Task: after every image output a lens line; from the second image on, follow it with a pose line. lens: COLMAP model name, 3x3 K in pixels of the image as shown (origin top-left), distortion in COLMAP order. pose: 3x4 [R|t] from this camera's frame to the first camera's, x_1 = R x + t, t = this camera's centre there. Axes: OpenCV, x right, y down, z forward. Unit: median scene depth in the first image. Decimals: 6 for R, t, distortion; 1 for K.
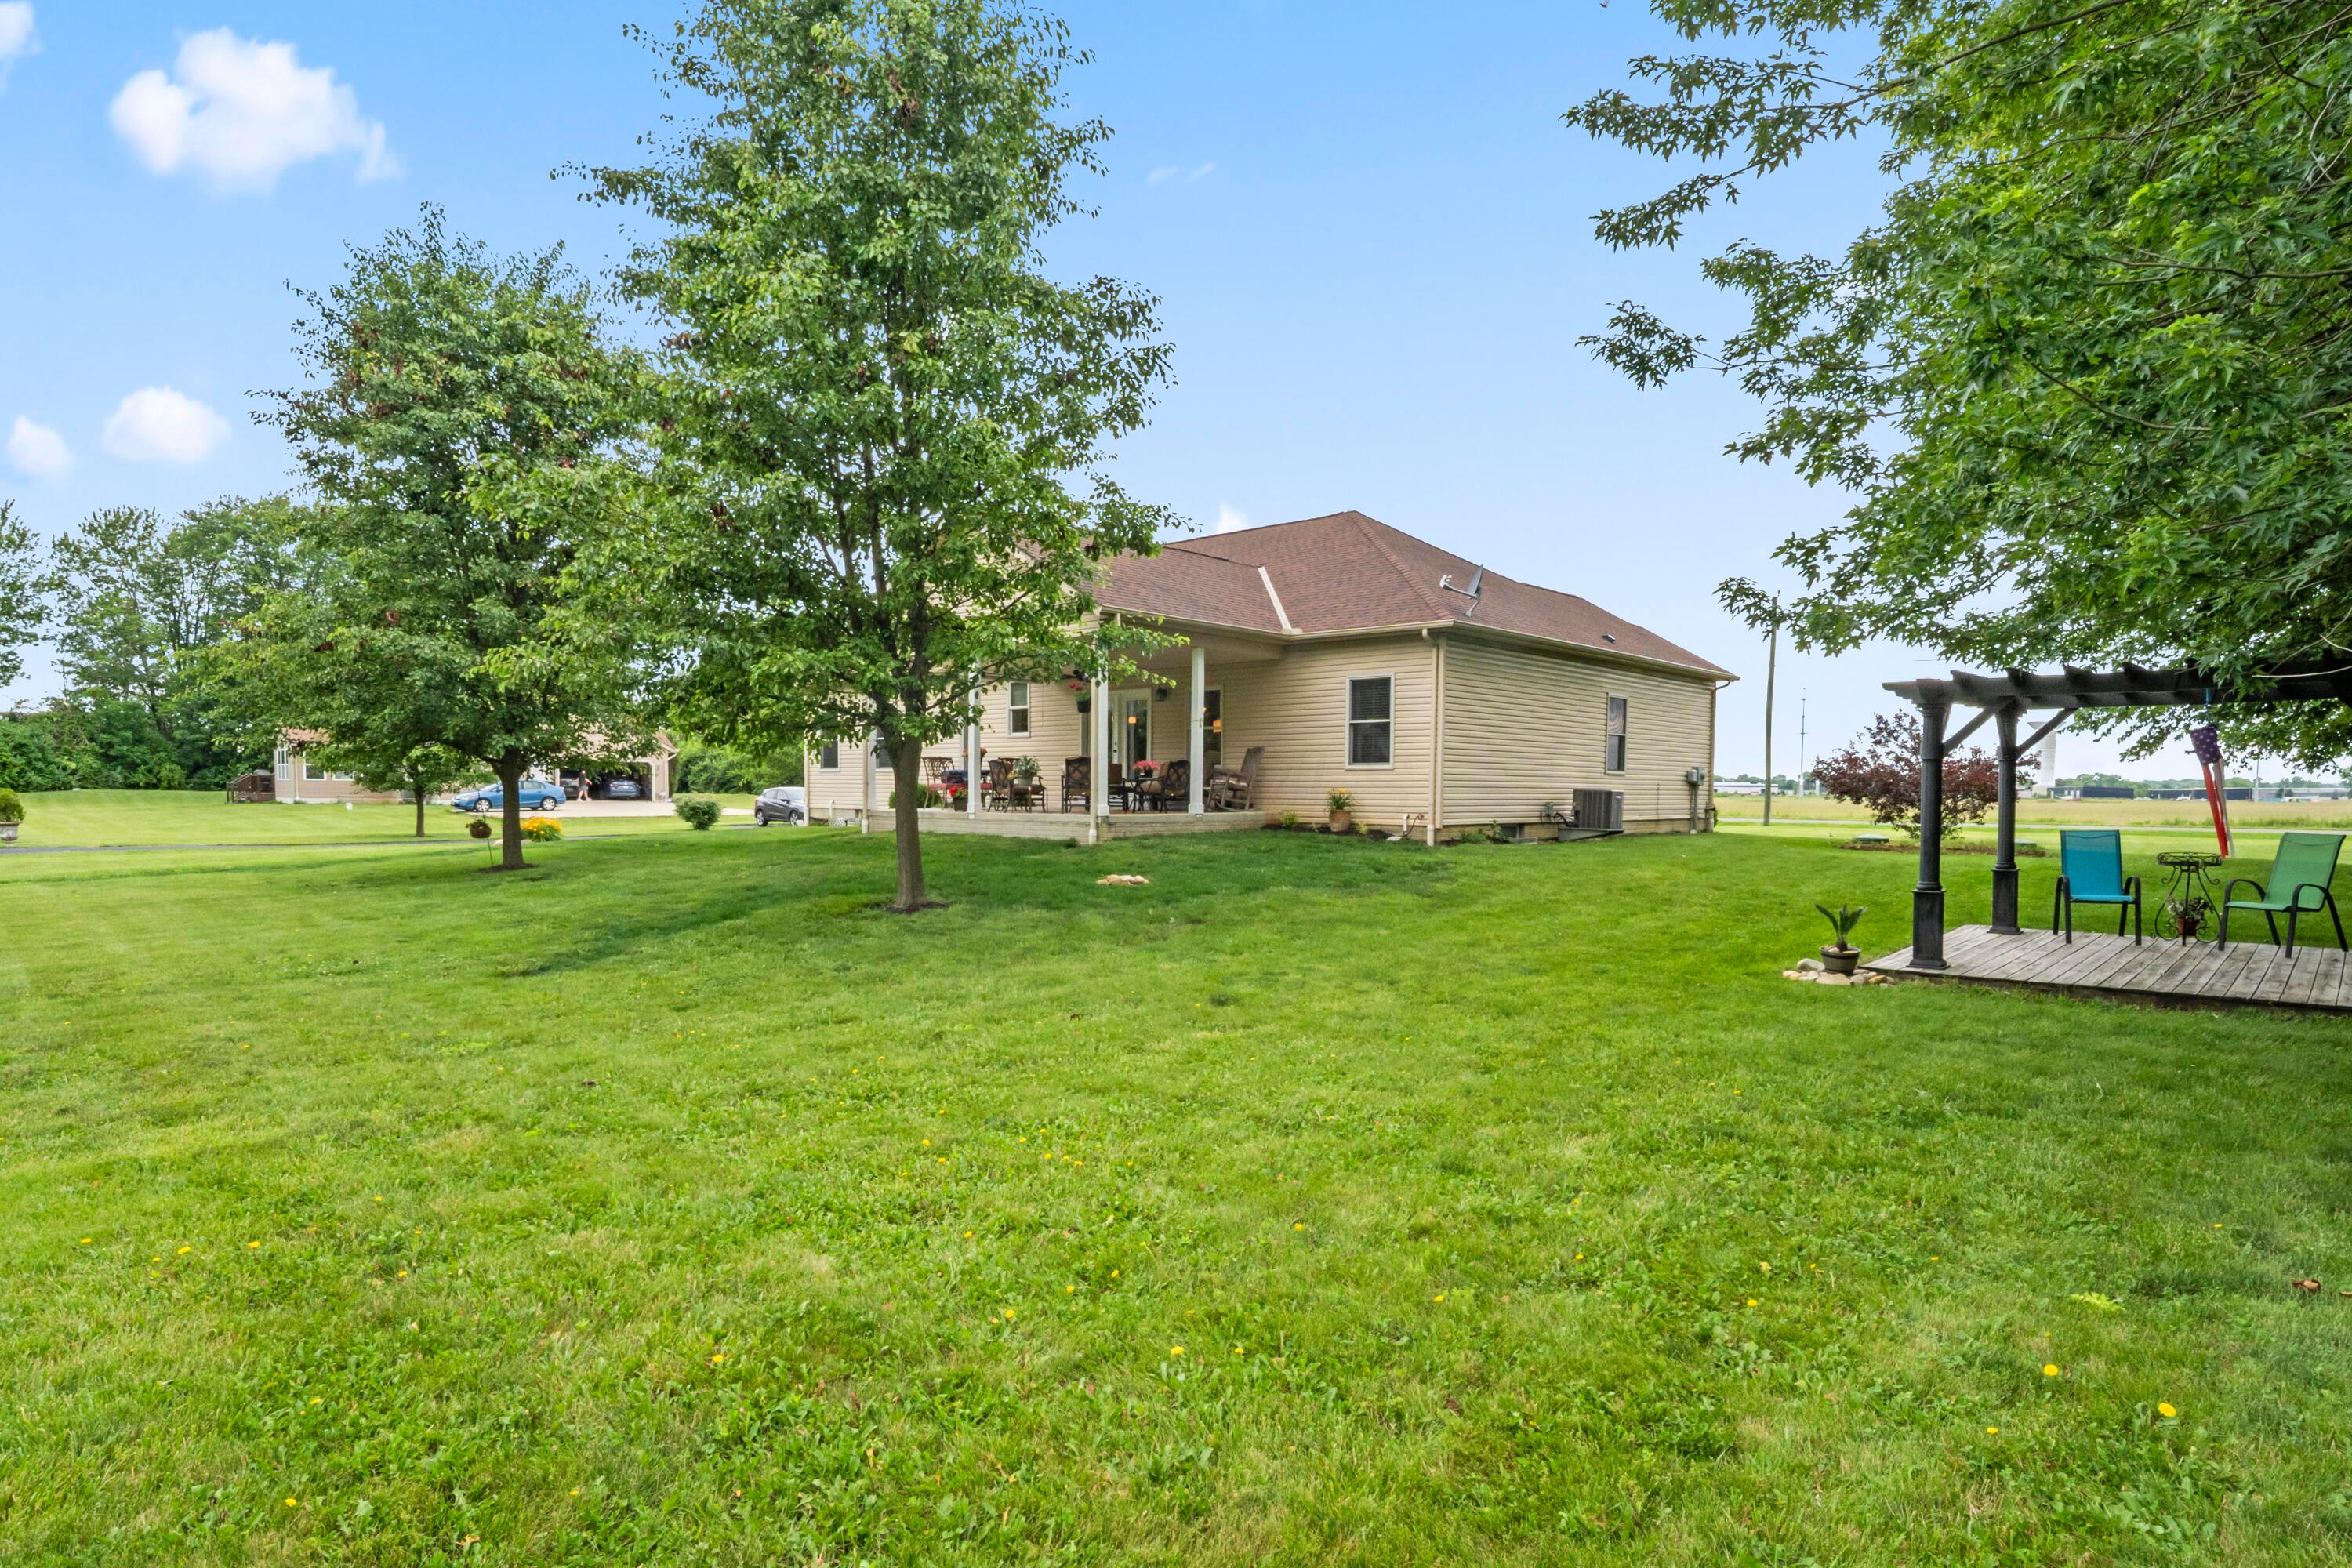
lens RADIAL K [[1269.5, 0, 1165.1], [0, 1269.5, 826.3], [0, 0, 1]] dist [0.000213, -0.001242]
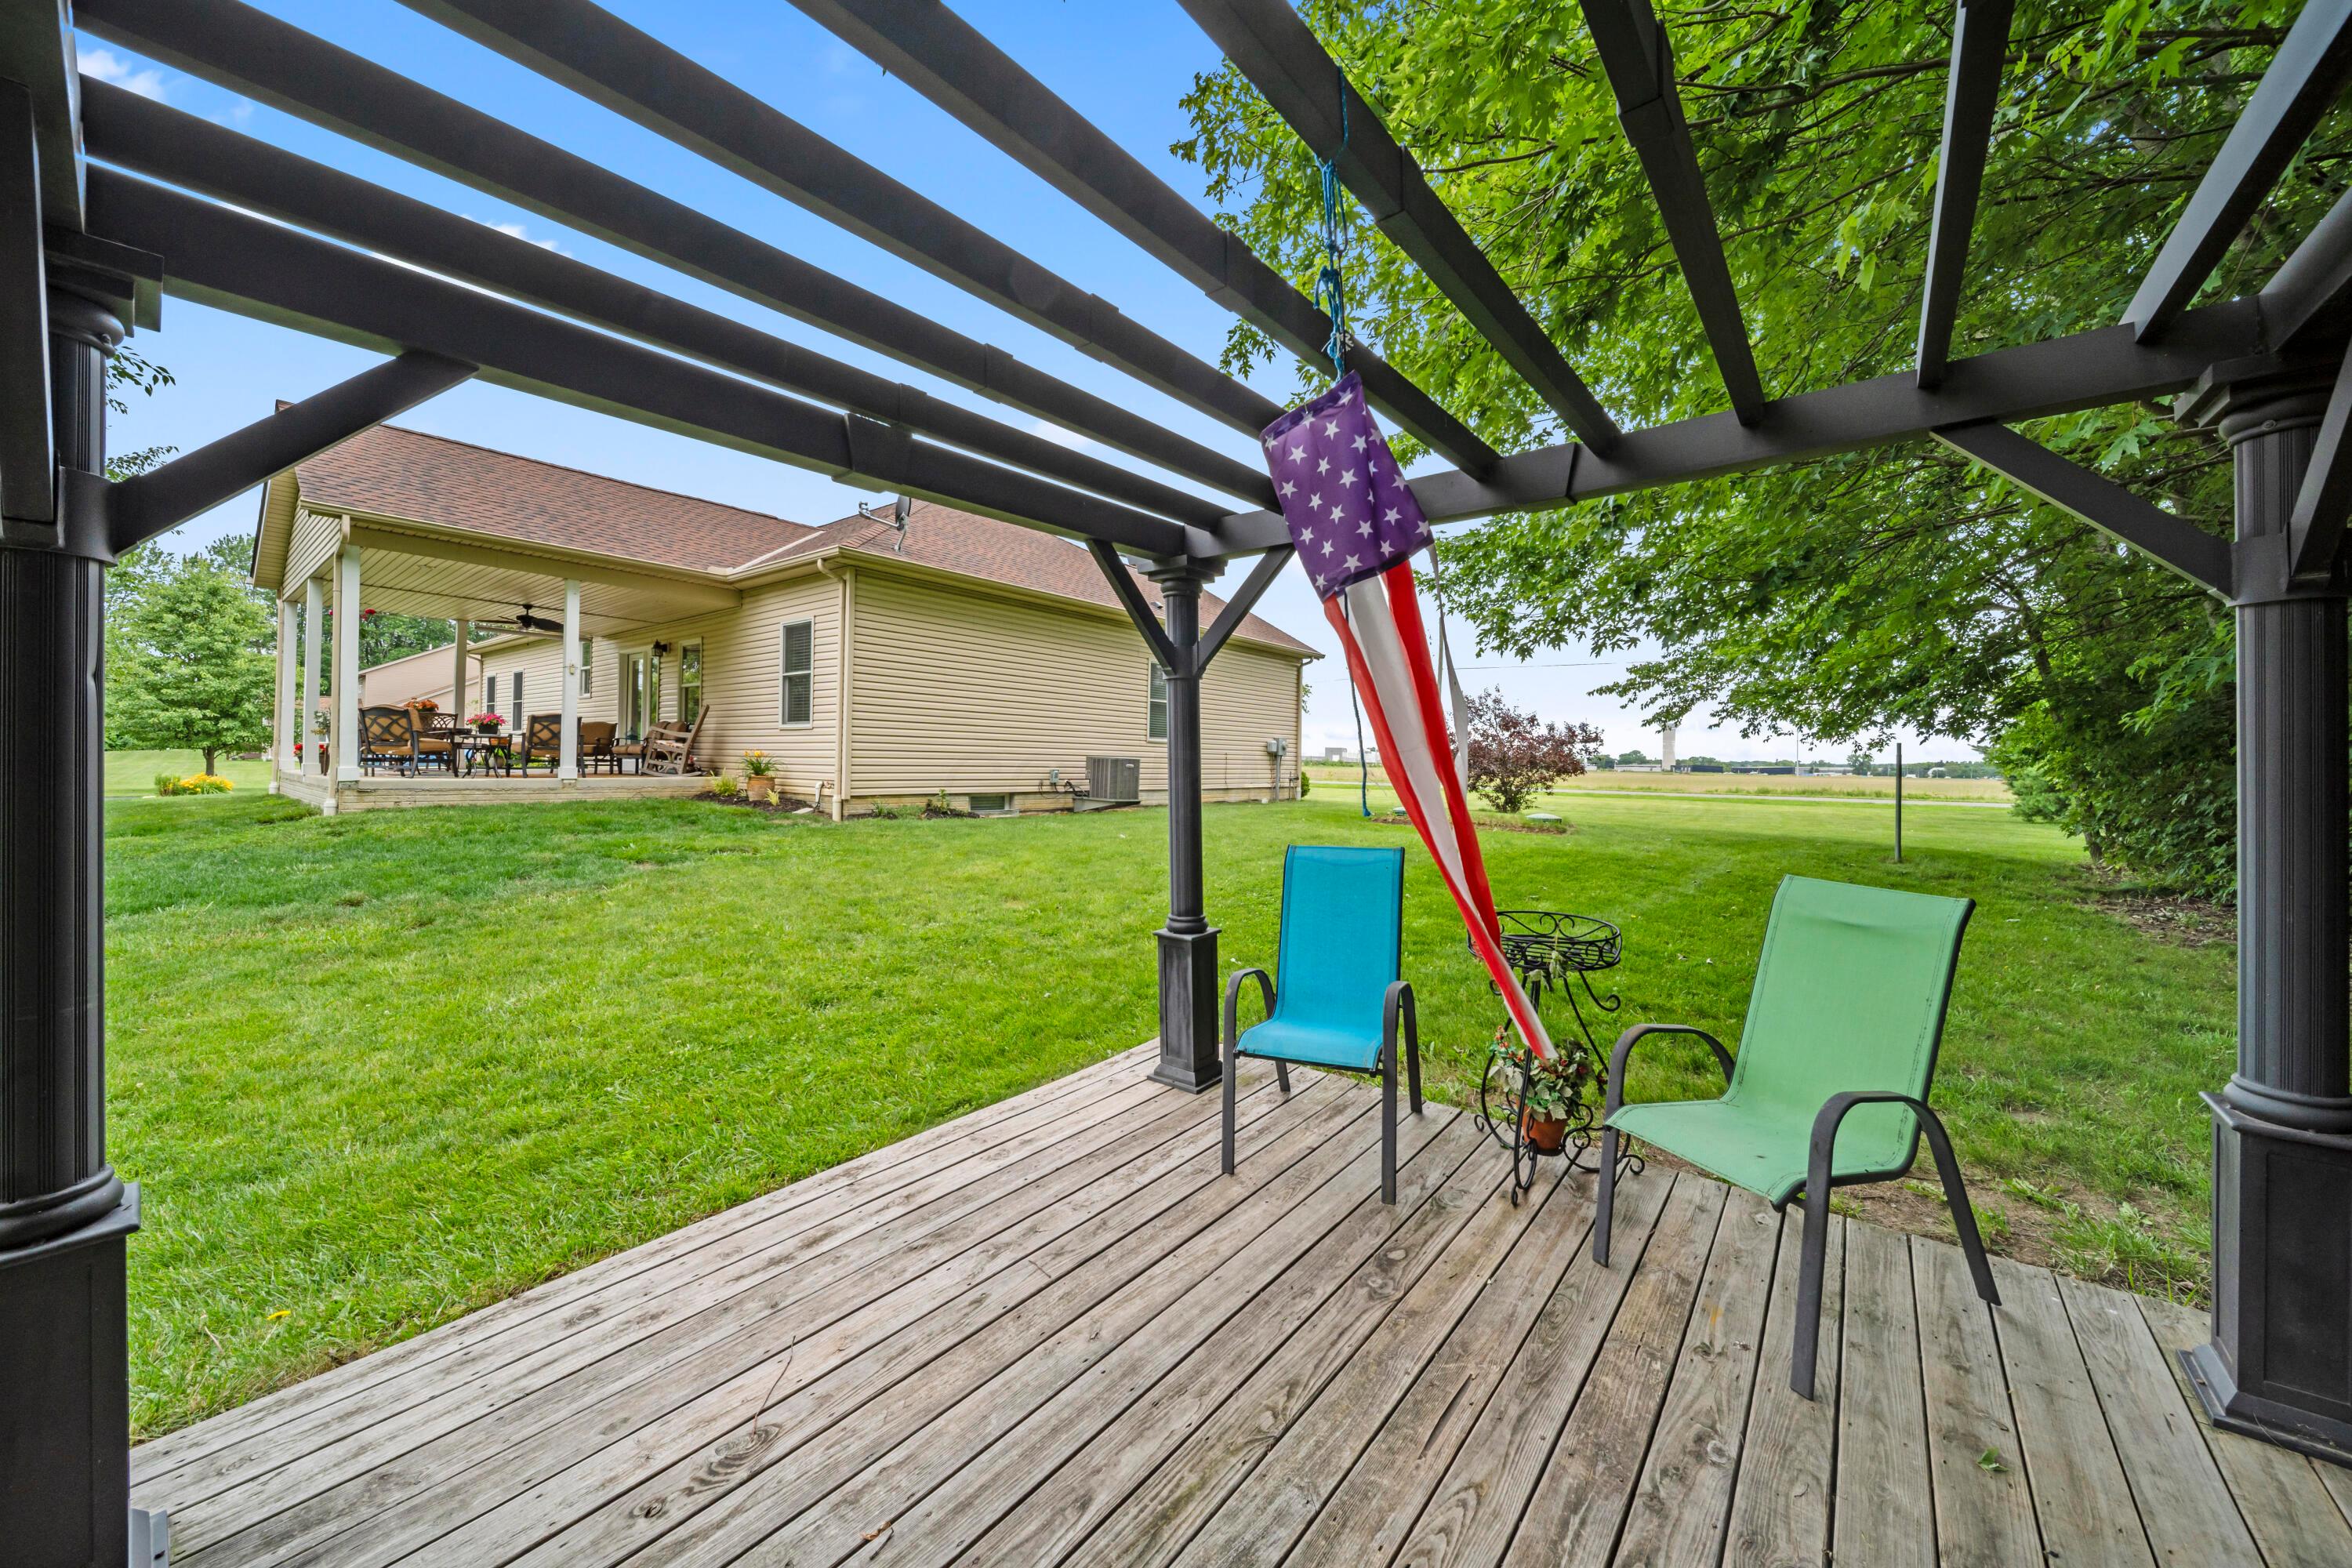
lens RADIAL K [[839.4, 0, 1176.0], [0, 839.4, 784.0], [0, 0, 1]] dist [-0.000408, -0.000091]
pose [[0.997387, 0.007962, 0.071800, 0.366869], [-0.007802, 0.999966, -0.002509, -0.008301], [-0.071817, 0.001942, 0.997416, 0.412186]]
